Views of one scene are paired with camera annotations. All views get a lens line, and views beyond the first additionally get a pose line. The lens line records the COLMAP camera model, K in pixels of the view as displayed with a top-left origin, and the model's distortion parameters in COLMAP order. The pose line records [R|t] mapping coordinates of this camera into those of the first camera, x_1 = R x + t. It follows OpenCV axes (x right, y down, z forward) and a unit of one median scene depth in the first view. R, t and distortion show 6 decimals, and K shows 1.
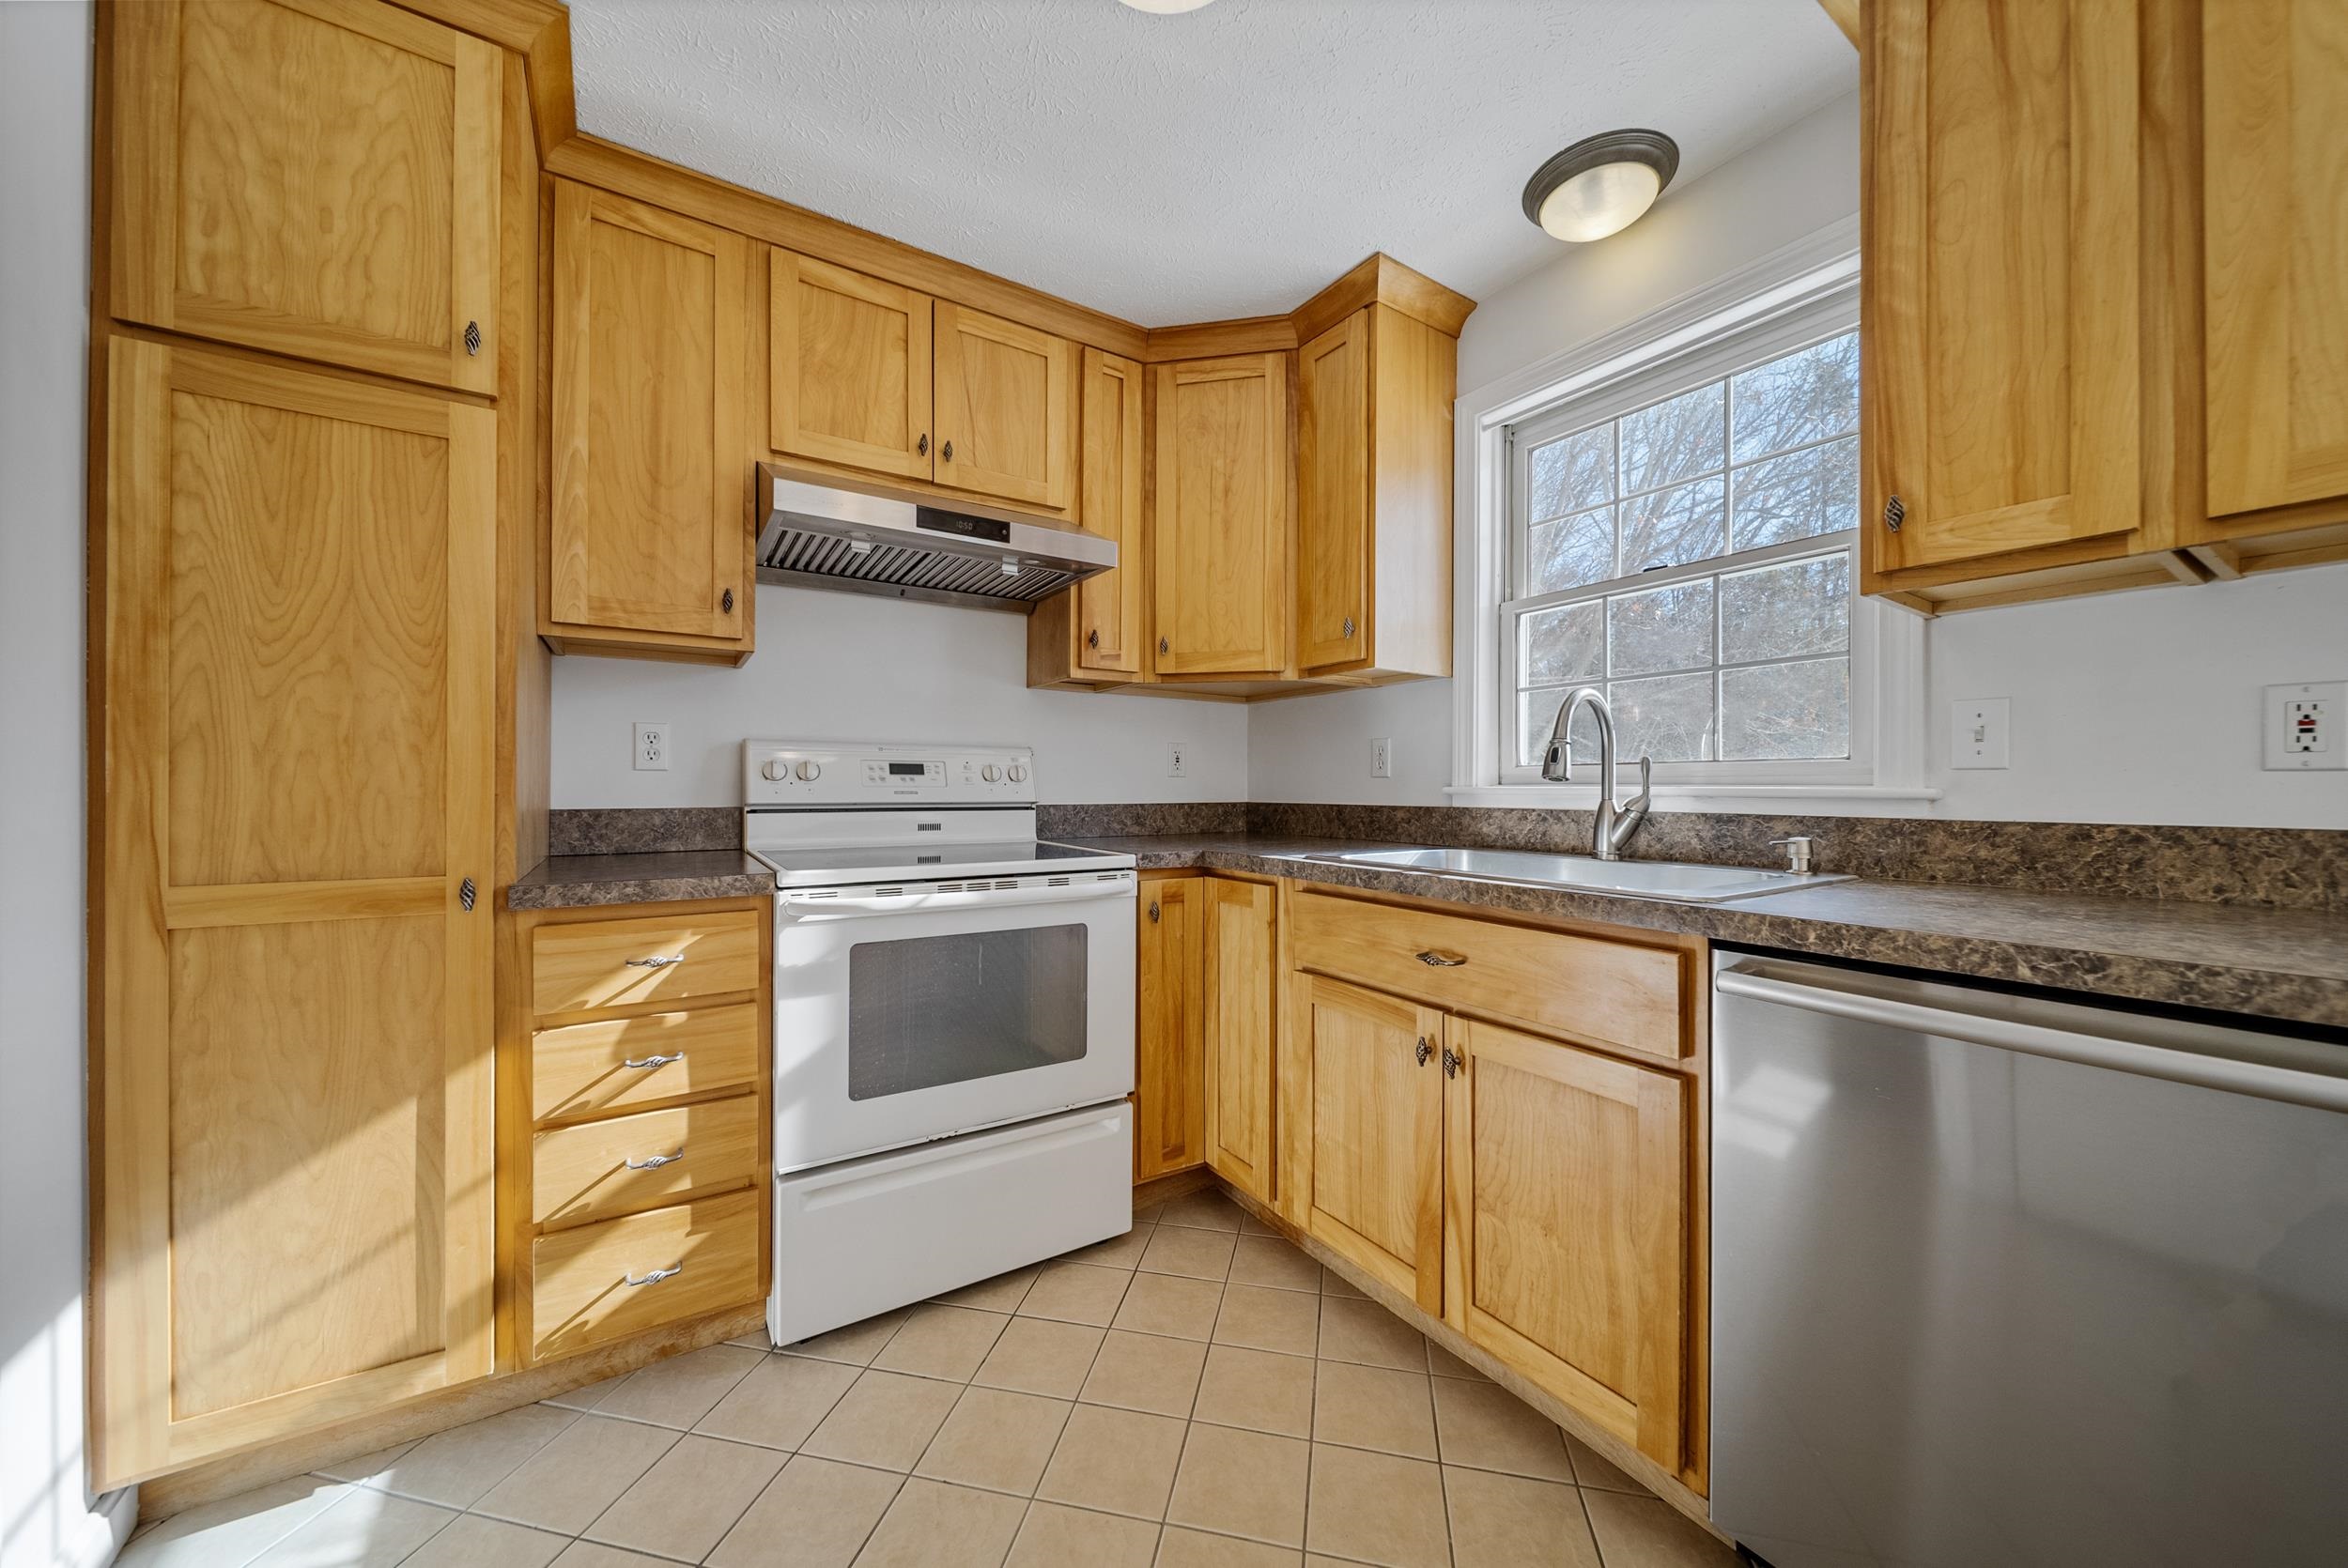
lens RADIAL K [[833.6, 0, 1174.4], [0, 833.6, 789.0], [0, 0, 1]] dist [0.002337, -0.002103]
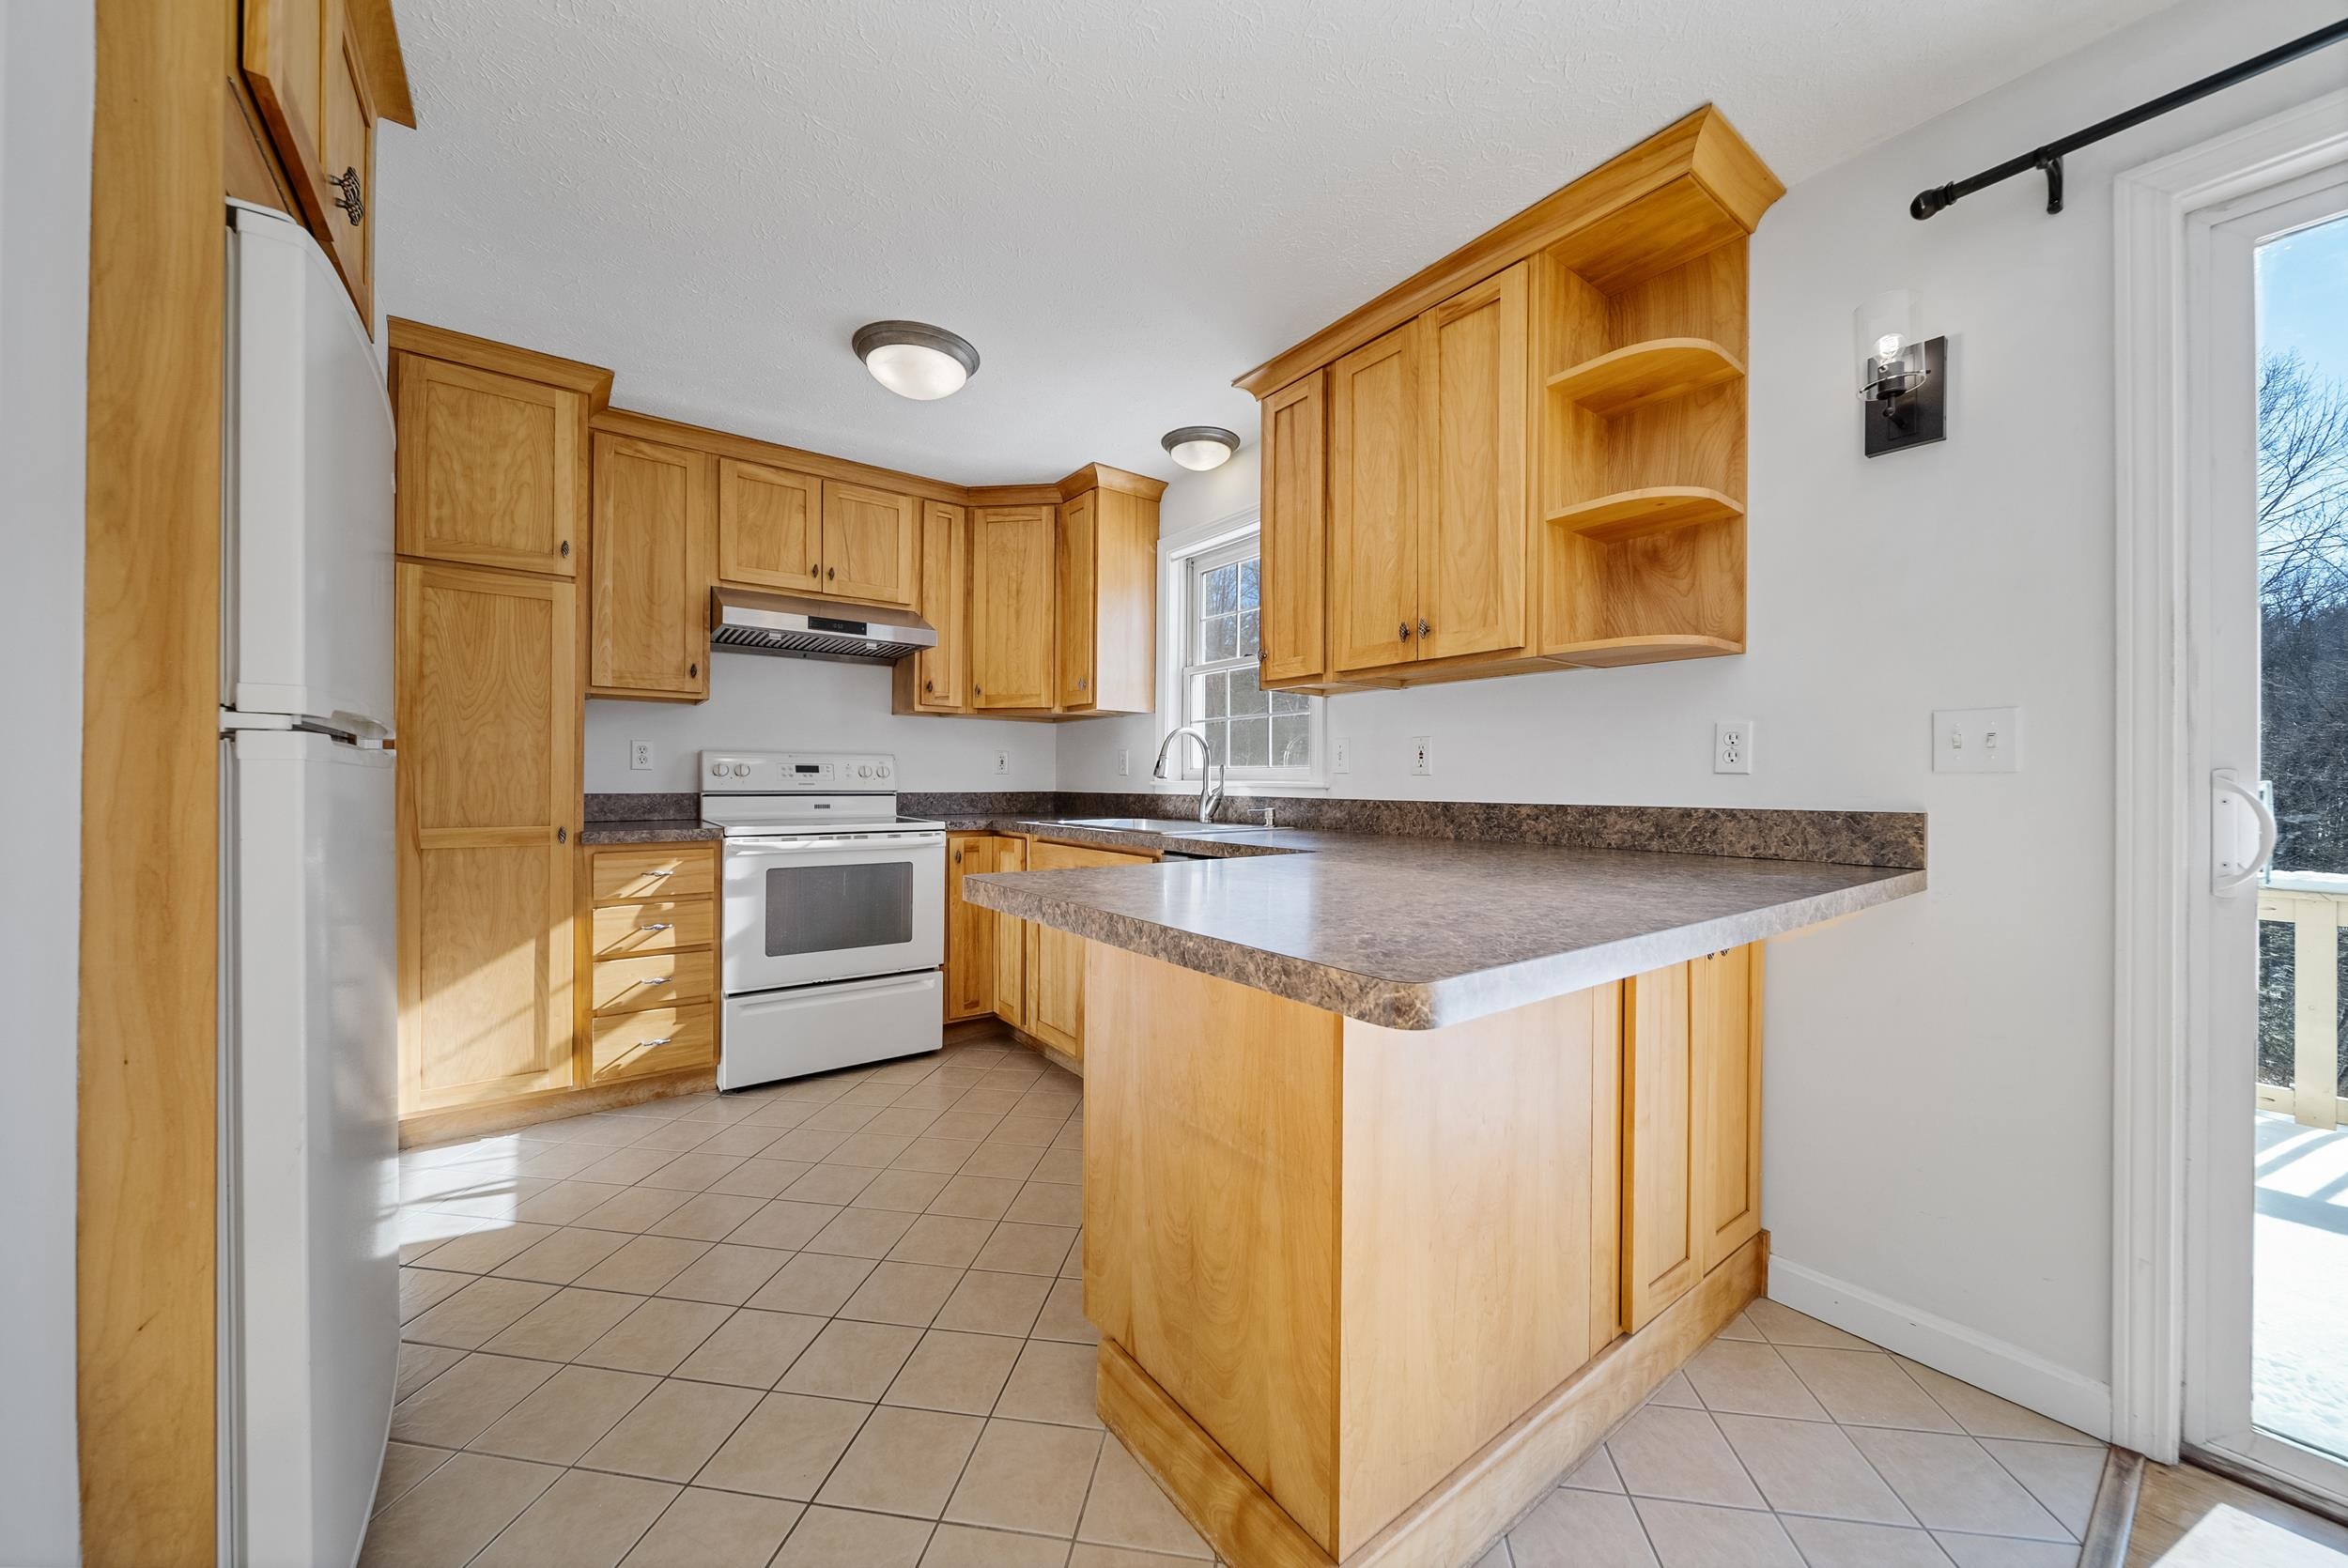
lens RADIAL K [[833.6, 0, 1171.4], [0, 833.6, 782.8], [0, 0, 1]] dist [0.002337, -0.002103]
pose [[0.998046, 0.002918, 0.062418, 0.331085], [-0.002955, 0.999996, 0.000502, -0.000813], [-0.062417, -0.000685, 0.998050, -0.758651]]
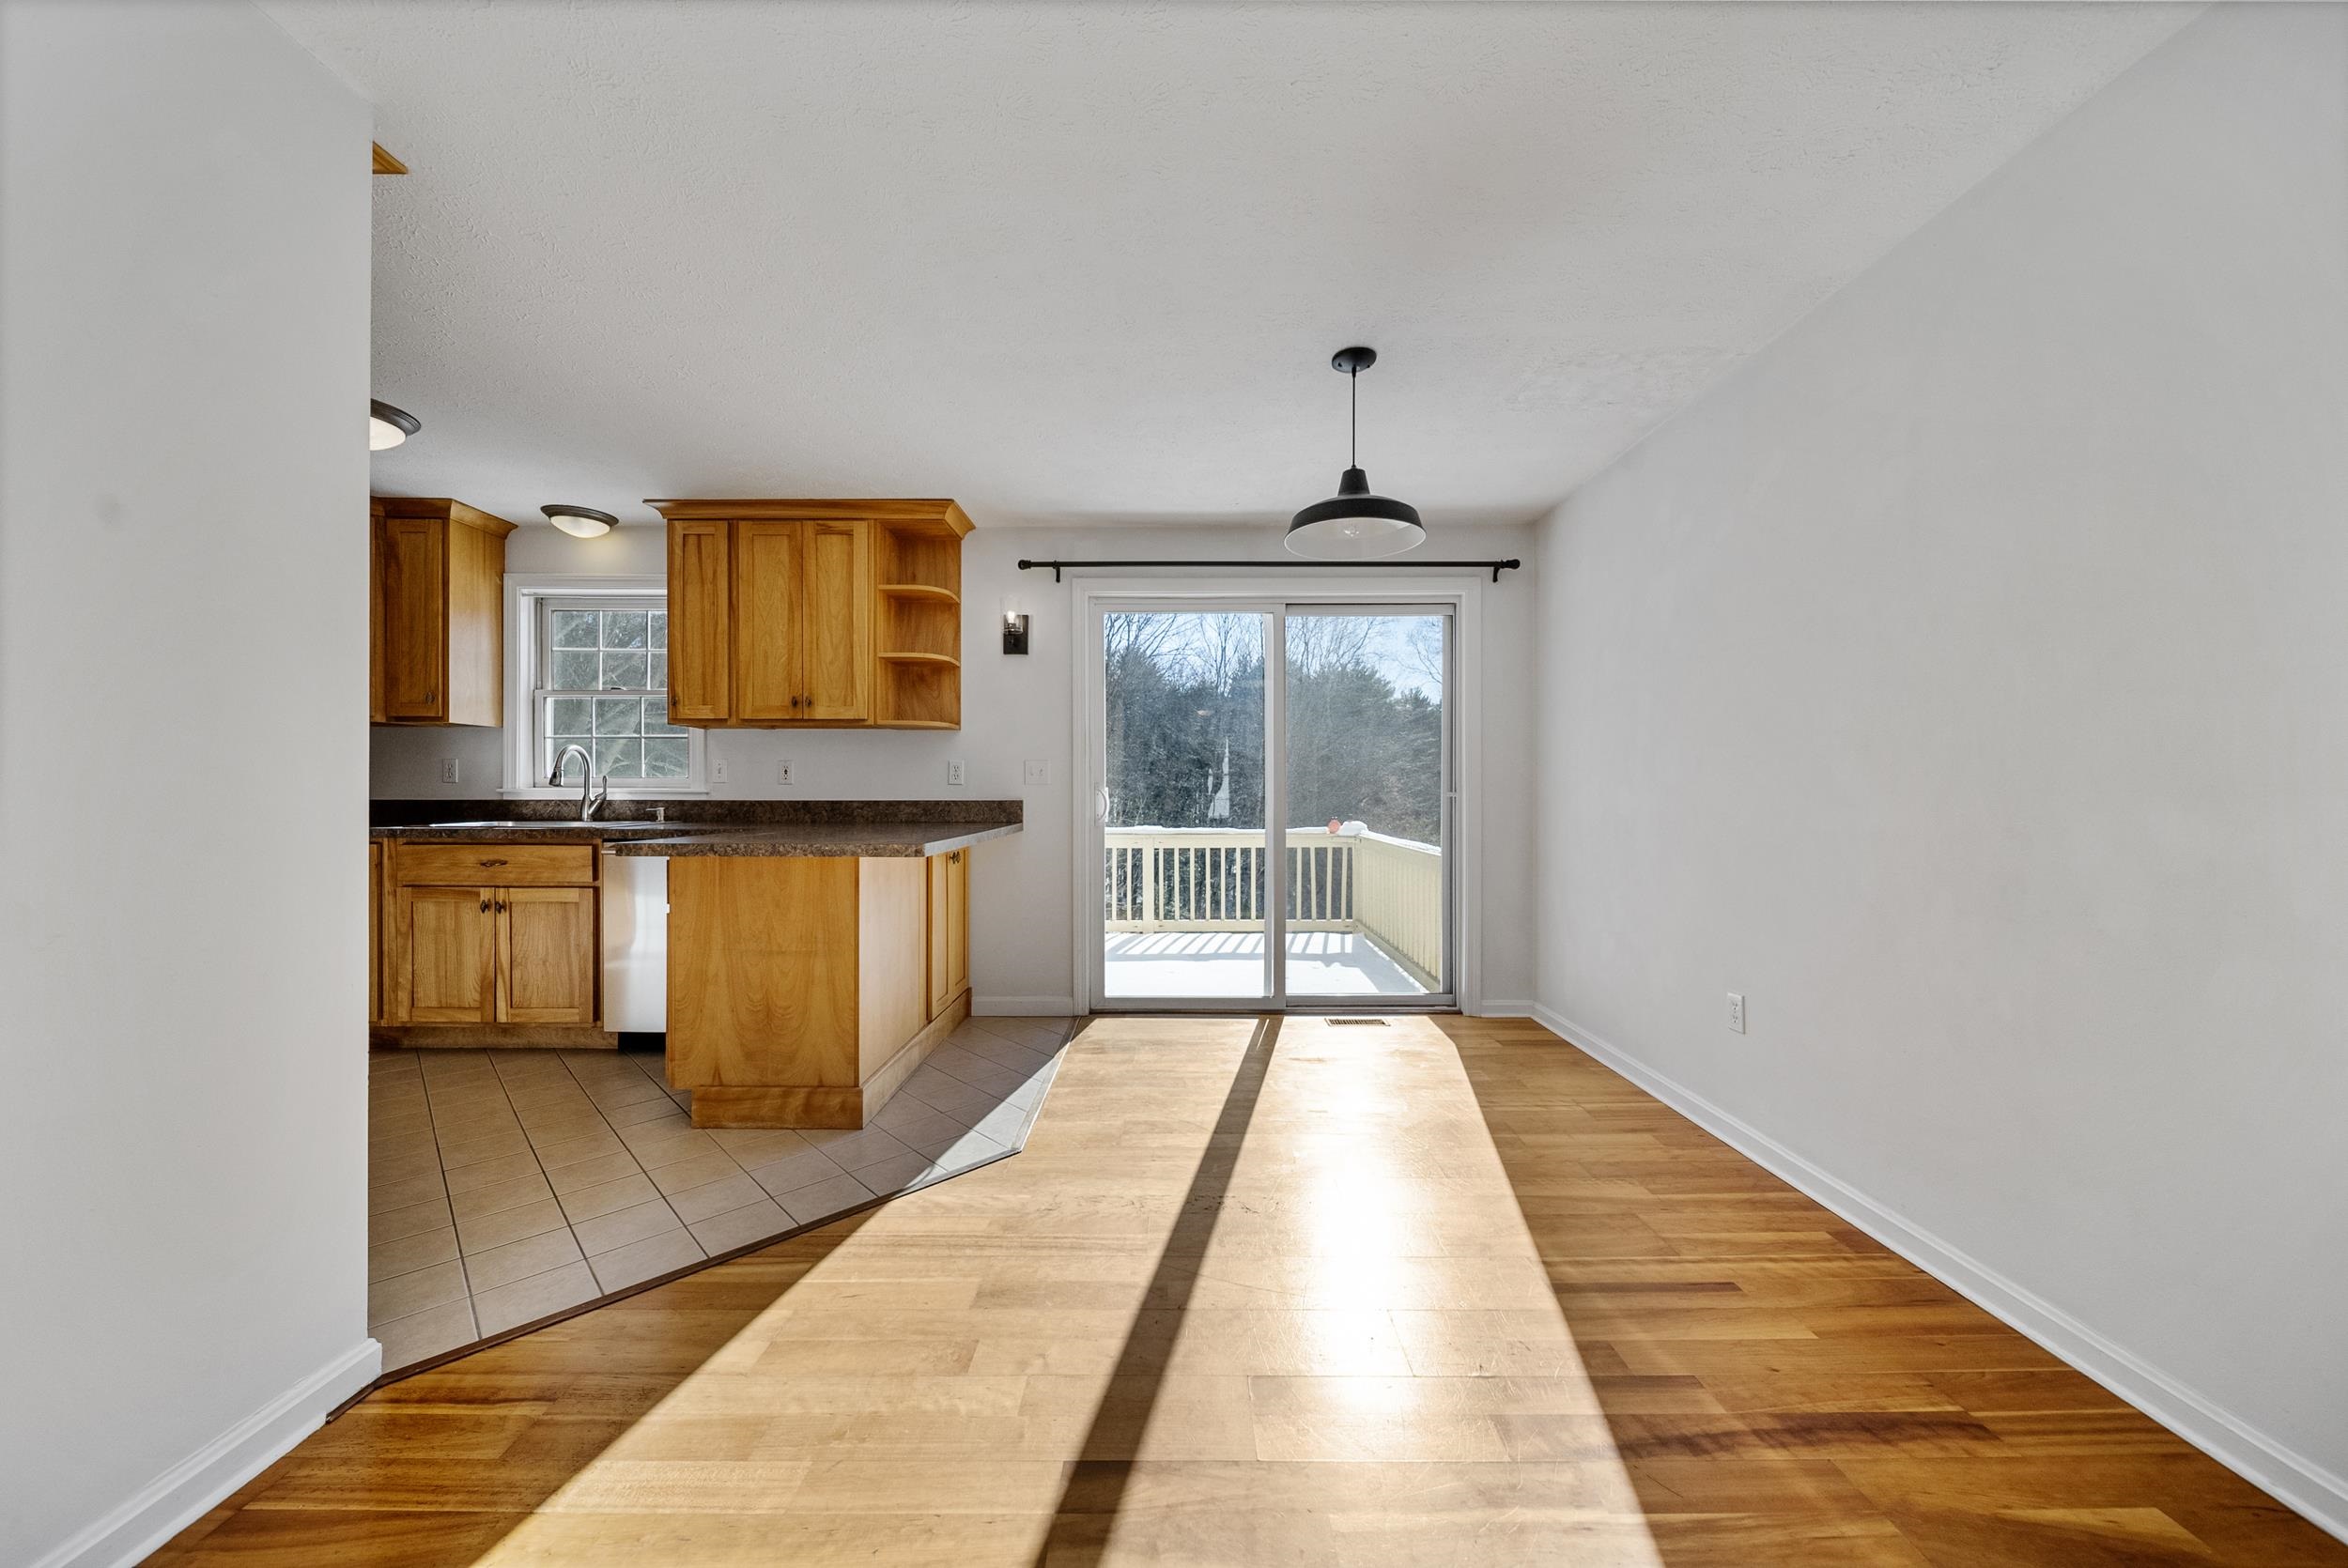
lens RADIAL K [[833.6, 0, 1174.8], [0, 833.6, 790.2], [0, 0, 1]] dist [0.002337, -0.002103]
pose [[0.550103, -0.003775, 0.835088, -0.465259], [0.000594, 0.999991, 0.004129, -0.006634], [-0.835097, -0.001775, 0.550100, -1.502278]]
